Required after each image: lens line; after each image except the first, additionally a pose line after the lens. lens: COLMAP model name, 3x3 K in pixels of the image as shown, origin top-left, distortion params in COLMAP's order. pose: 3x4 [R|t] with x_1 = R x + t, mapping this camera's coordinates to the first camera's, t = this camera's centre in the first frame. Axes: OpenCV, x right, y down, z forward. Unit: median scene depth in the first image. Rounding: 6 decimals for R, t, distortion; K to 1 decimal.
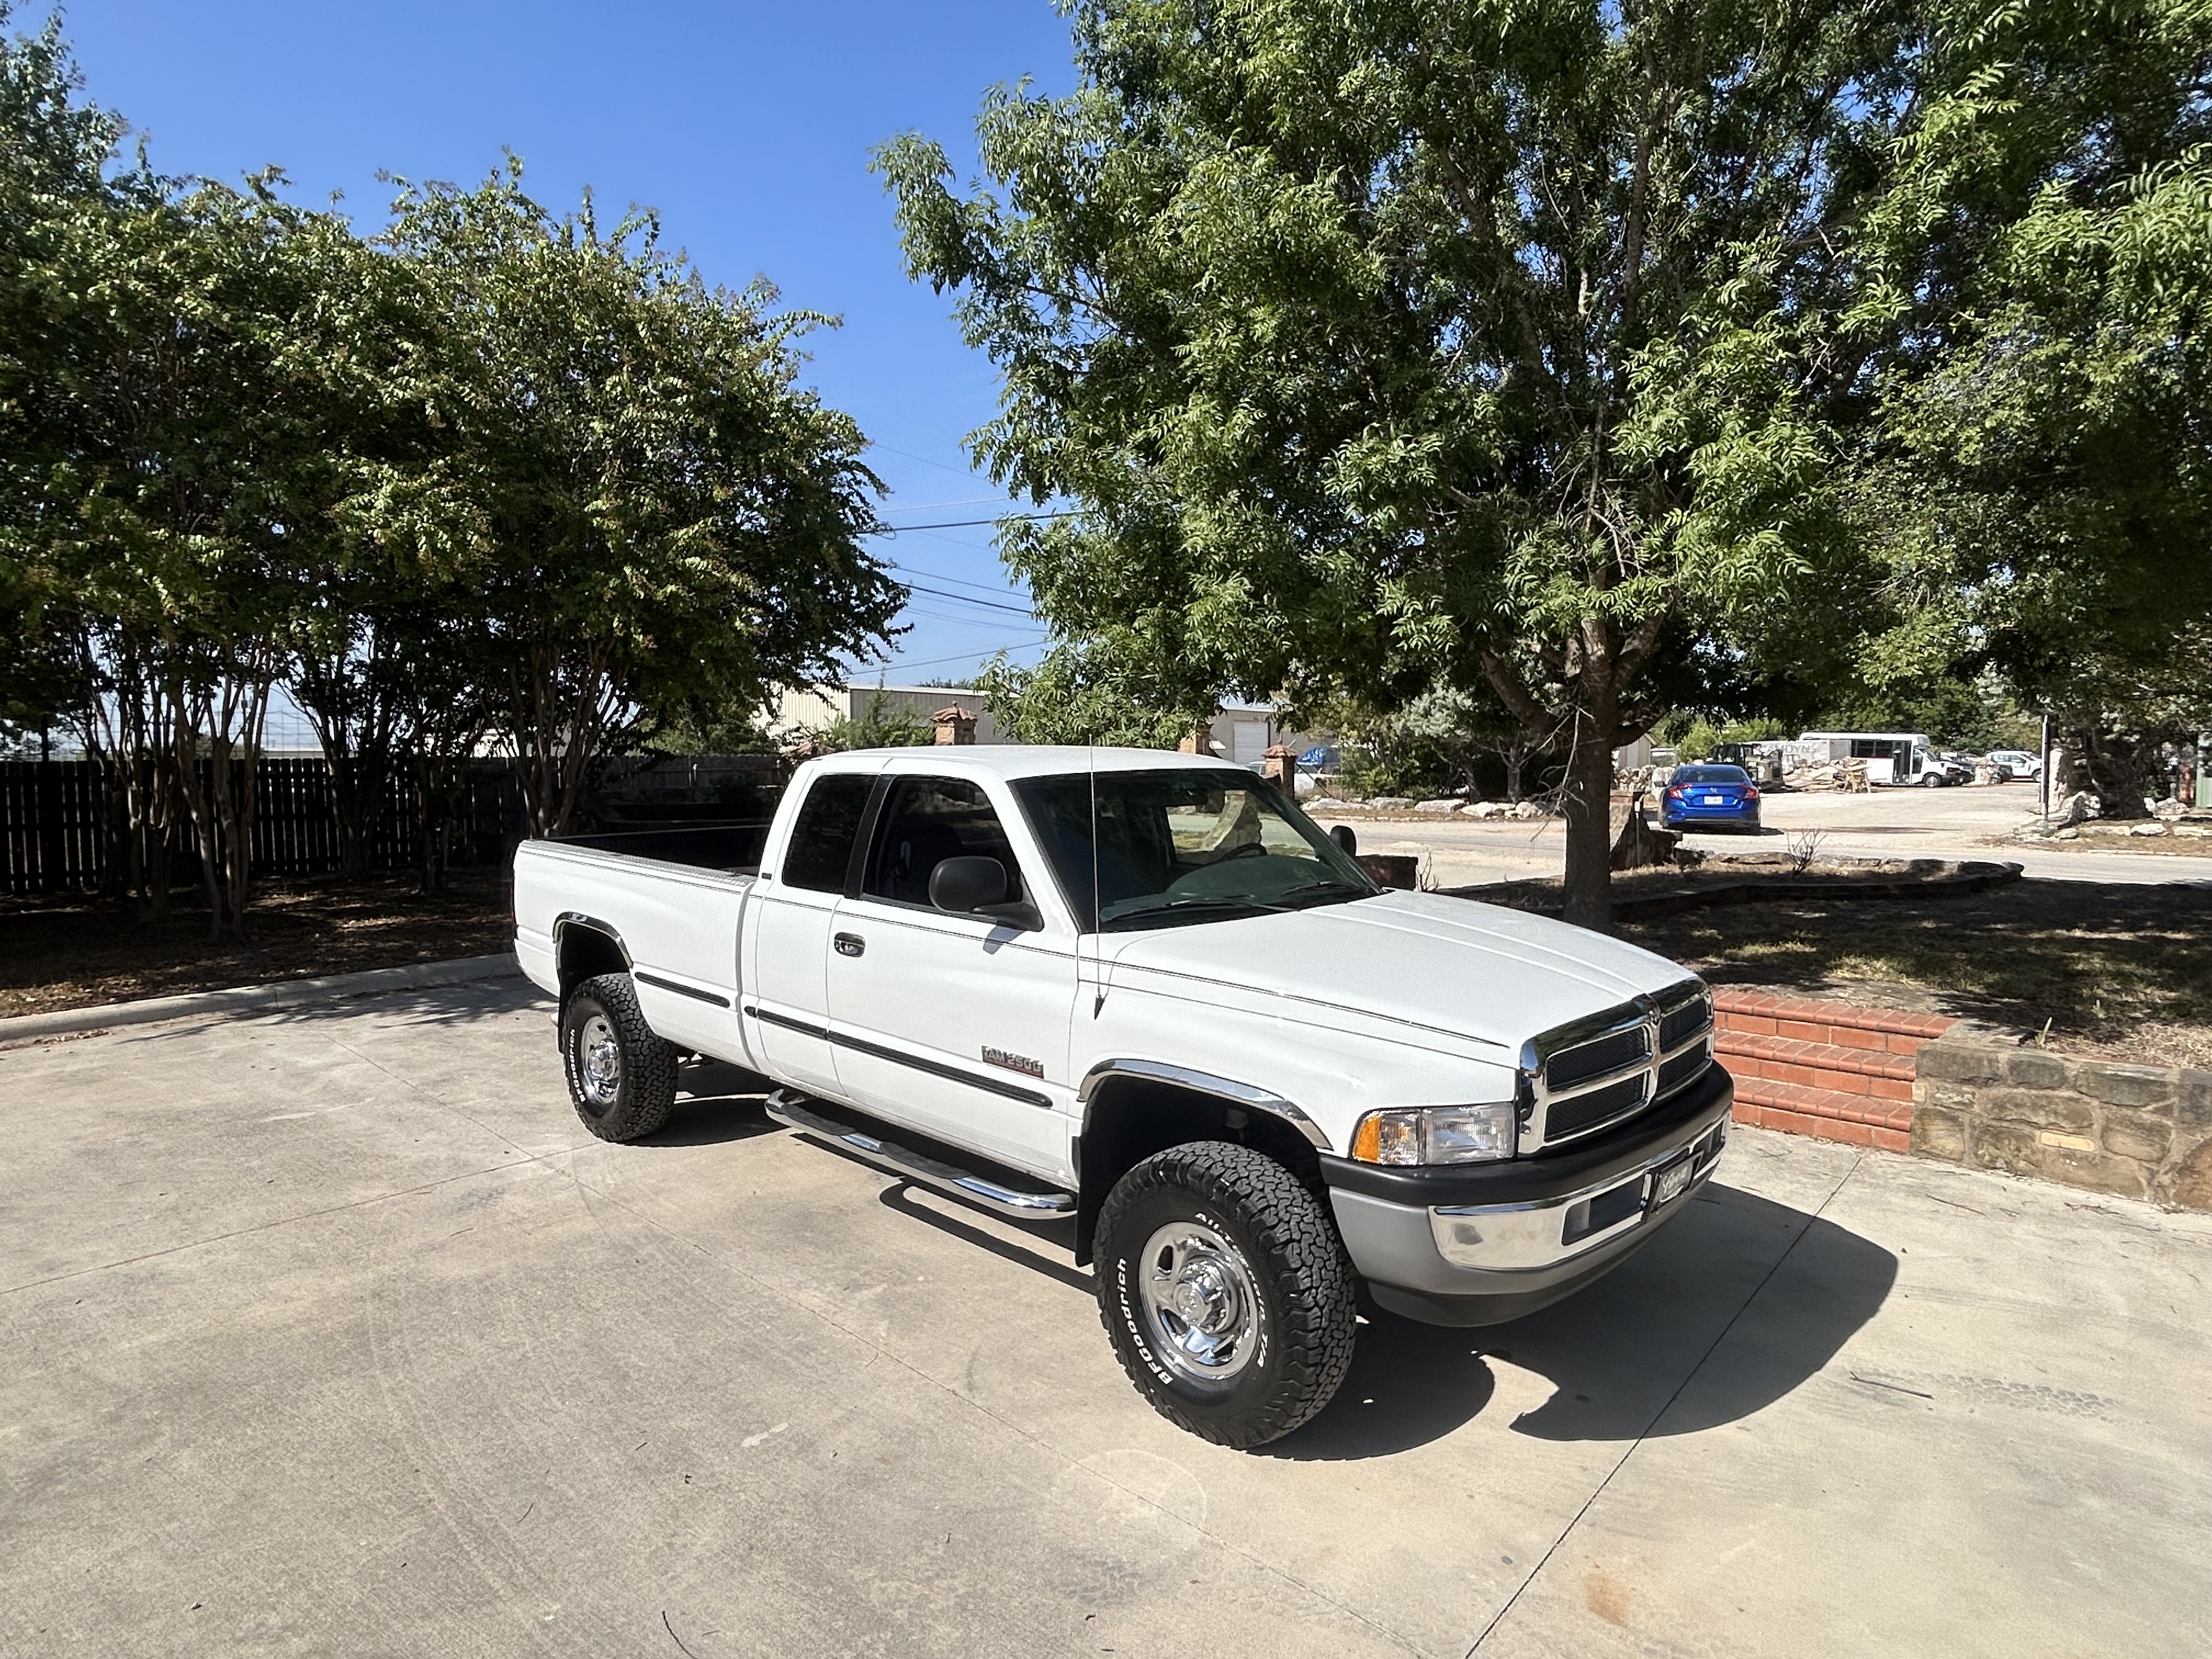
lens RADIAL K [[1296.2, 0, 1104.5], [0, 1296.2, 826.4], [0, 0, 1]] dist [-0.014209, 0.012214]
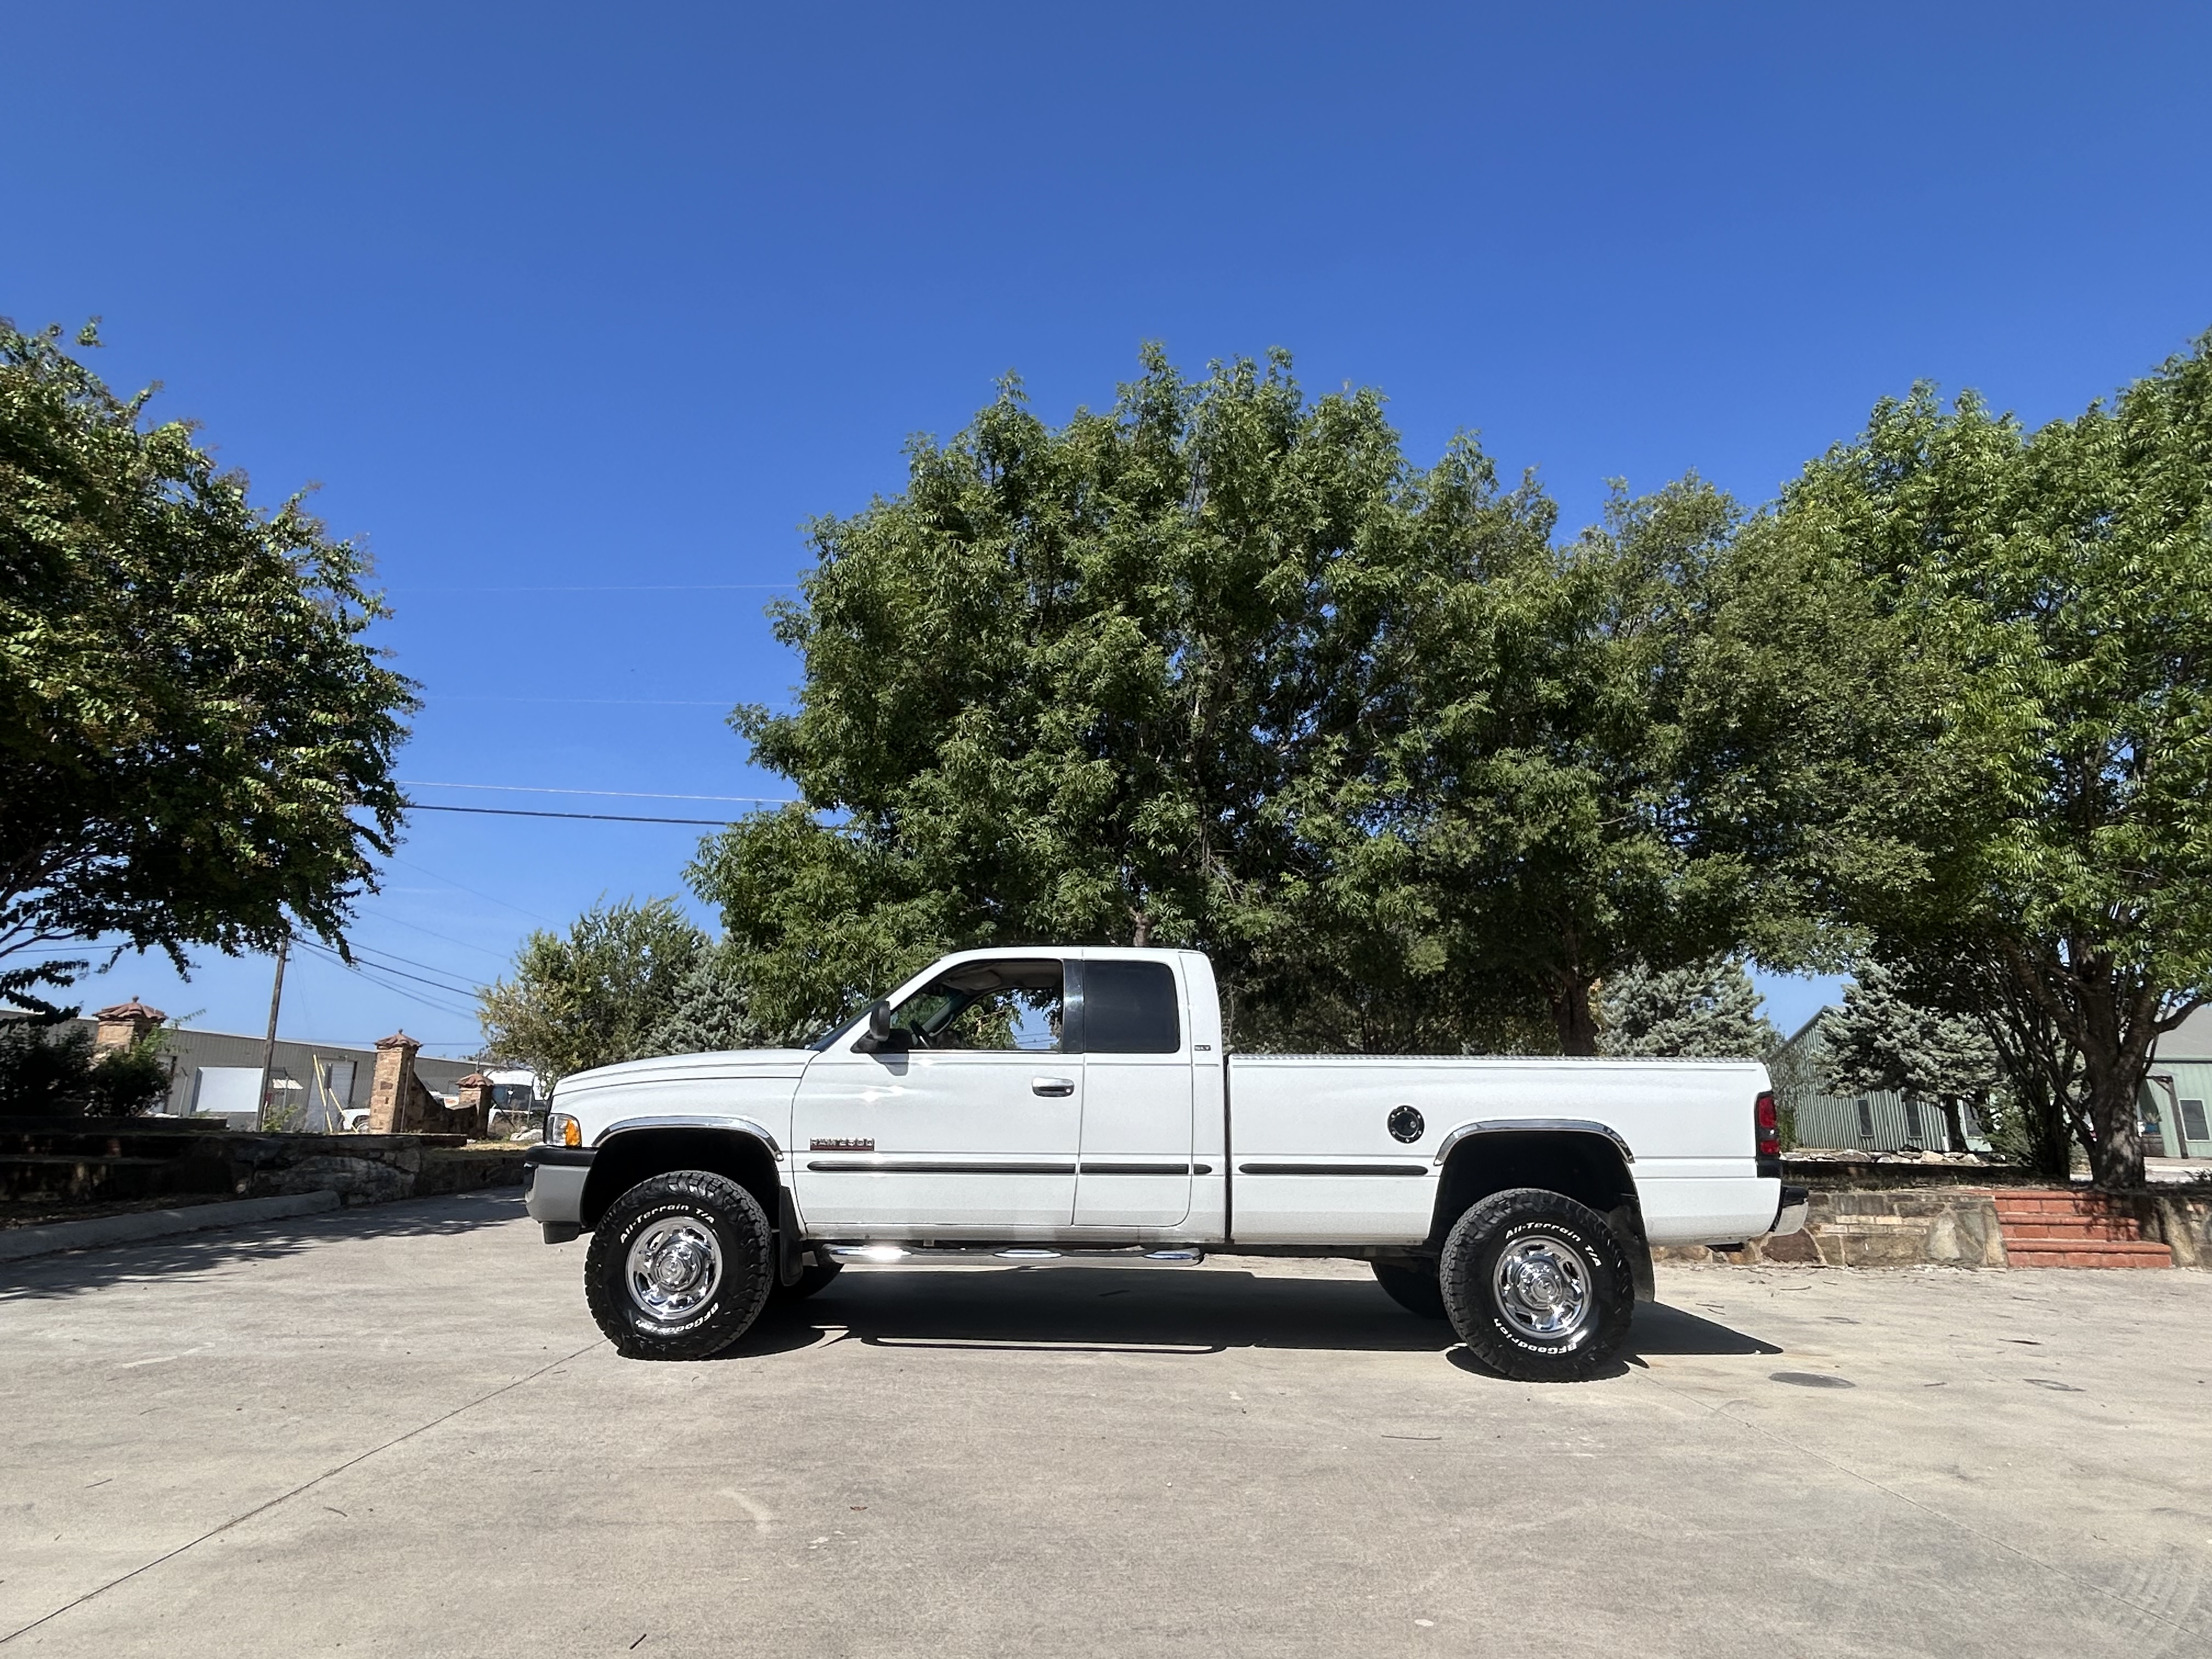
lens RADIAL K [[1226.2, 0, 1106.8], [0, 1226.2, 830.4], [0, 0, 1]] dist [-0.005077, 0.004574]
pose [[0.746311, 0.166682, 0.644389, -0.862849], [0.022143, 0.961382, -0.274324, 0.152775], [-0.665229, 0.219000, 0.713800, -0.006532]]
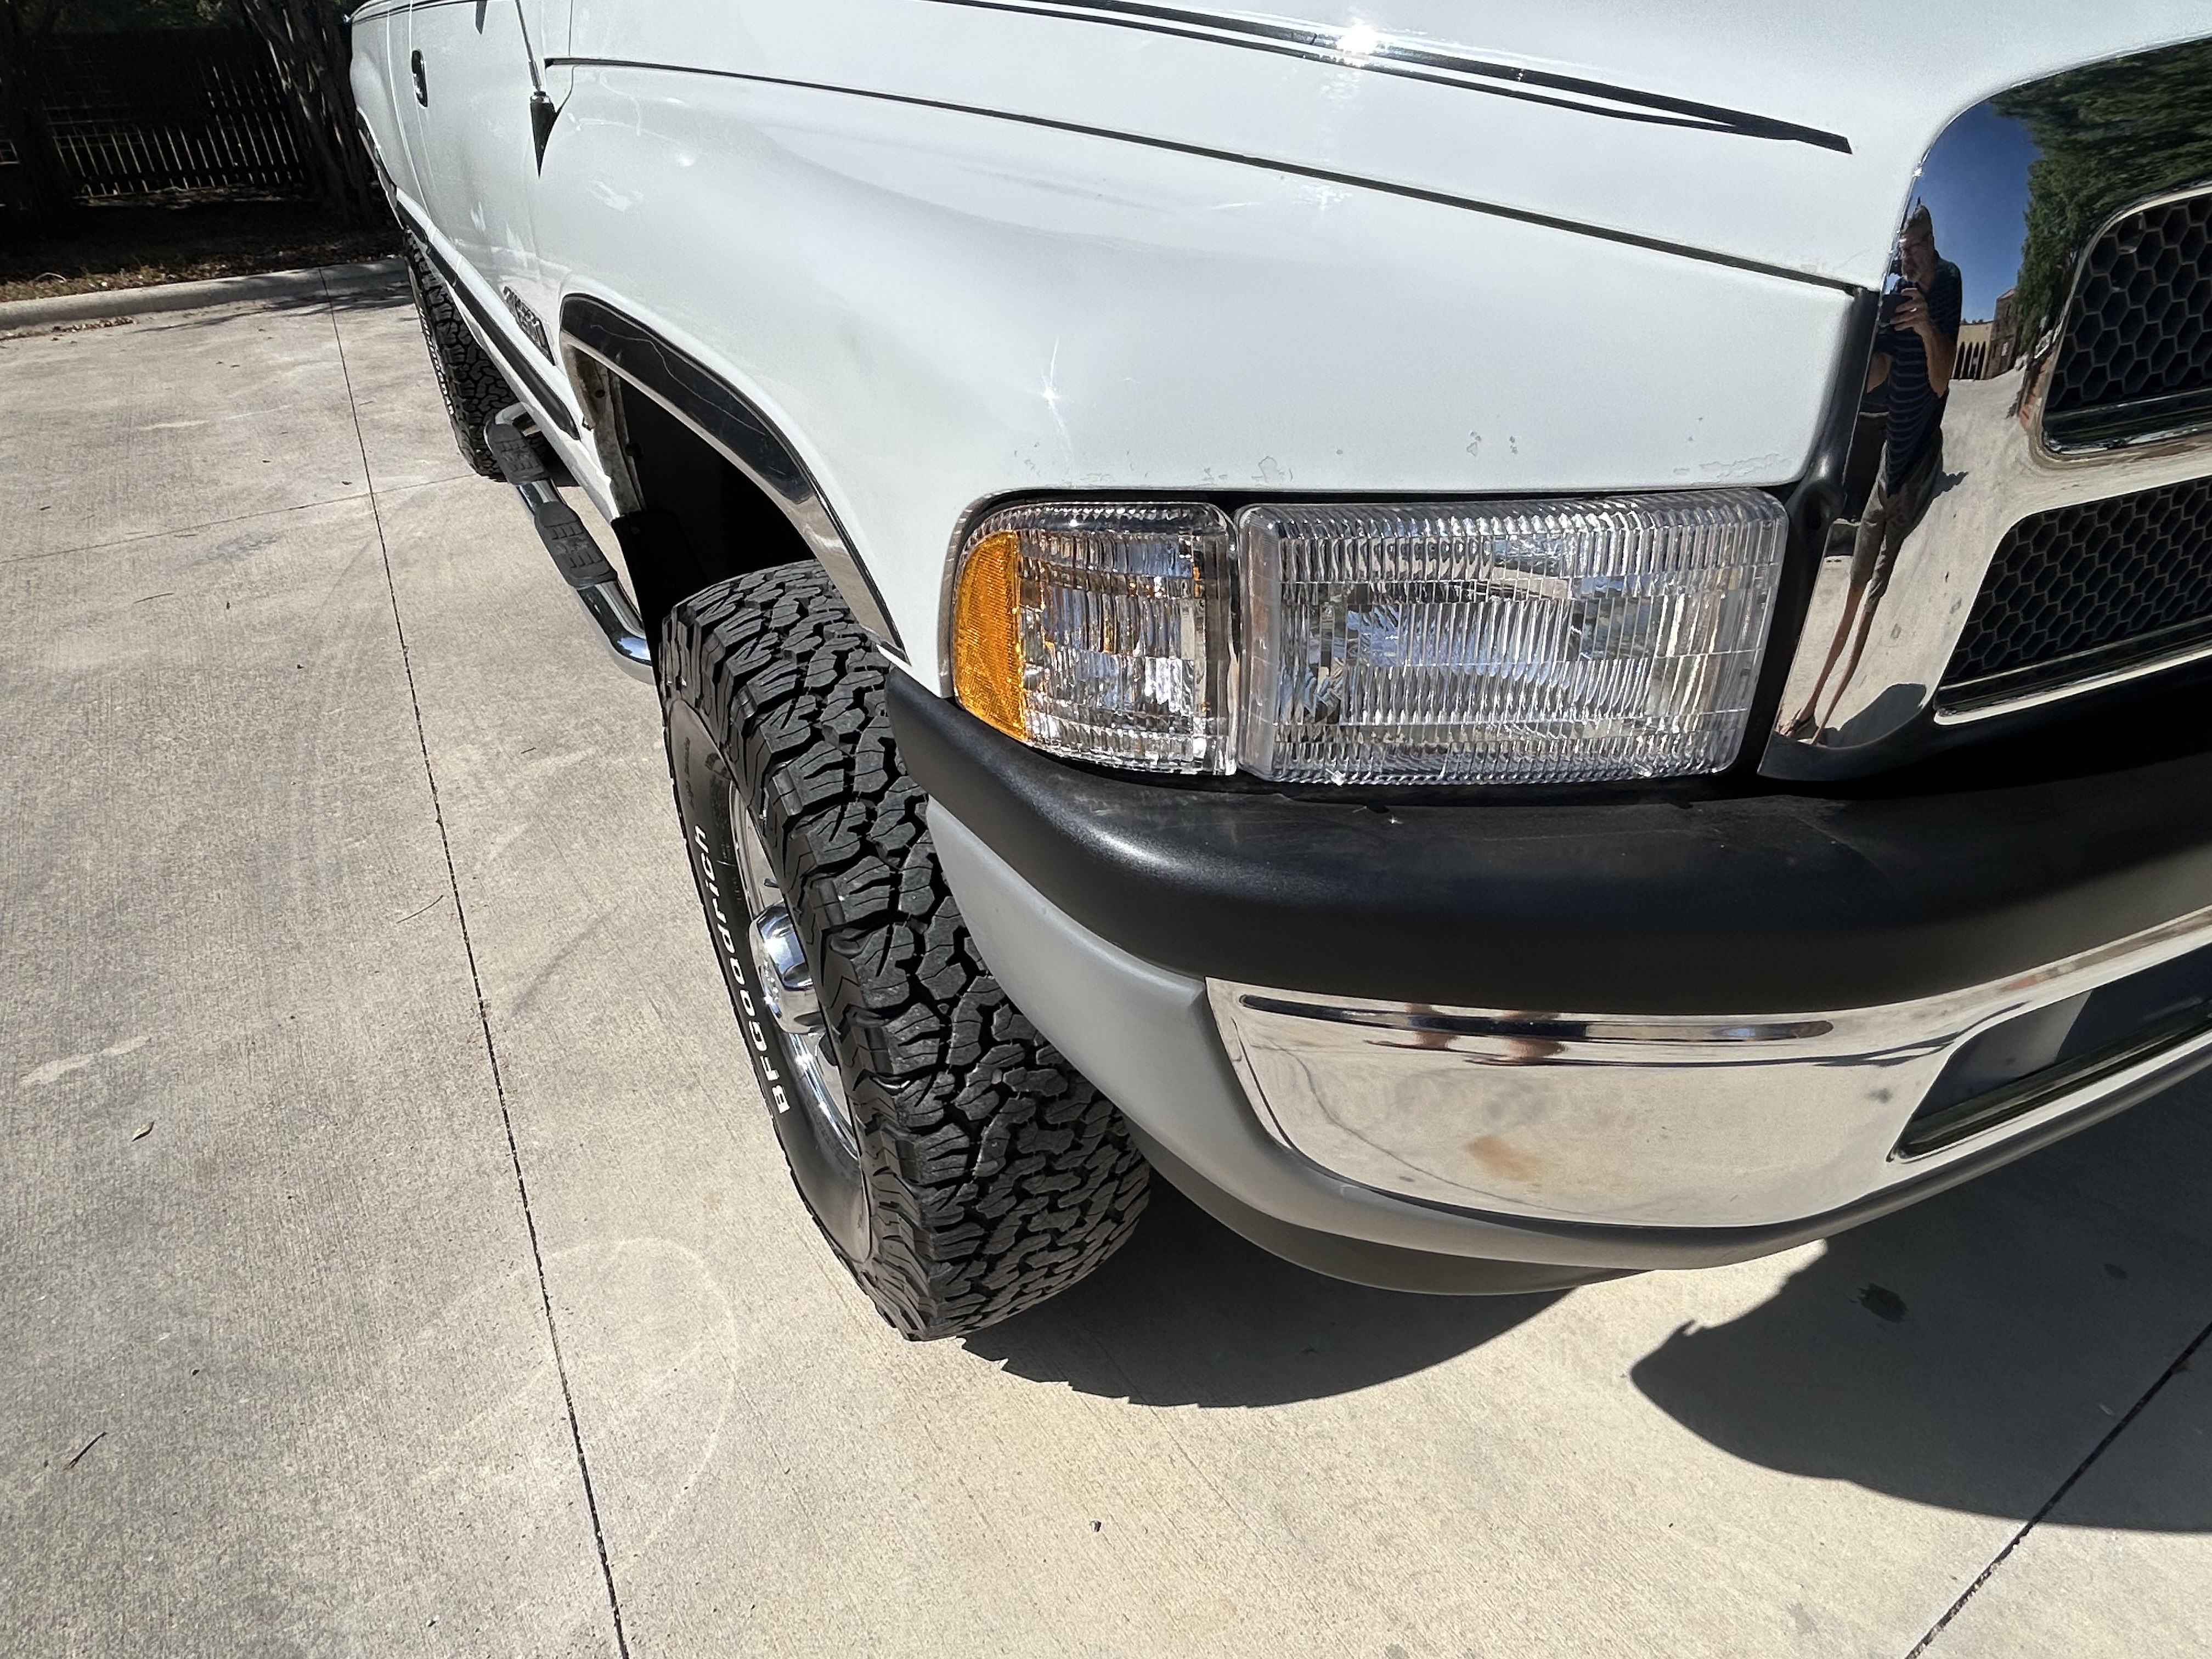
lens RADIAL K [[1296.2, 0, 1091.4], [0, 1296.2, 806.8], [0, 0, 1]] dist [-0.014209, 0.012214]
pose [[0.956547, 0.115716, -0.267633, 0.159624], [0.021047, 0.888082, 0.459202, 0.097307], [0.290817, -0.444881, 0.847057, 0.464198]]
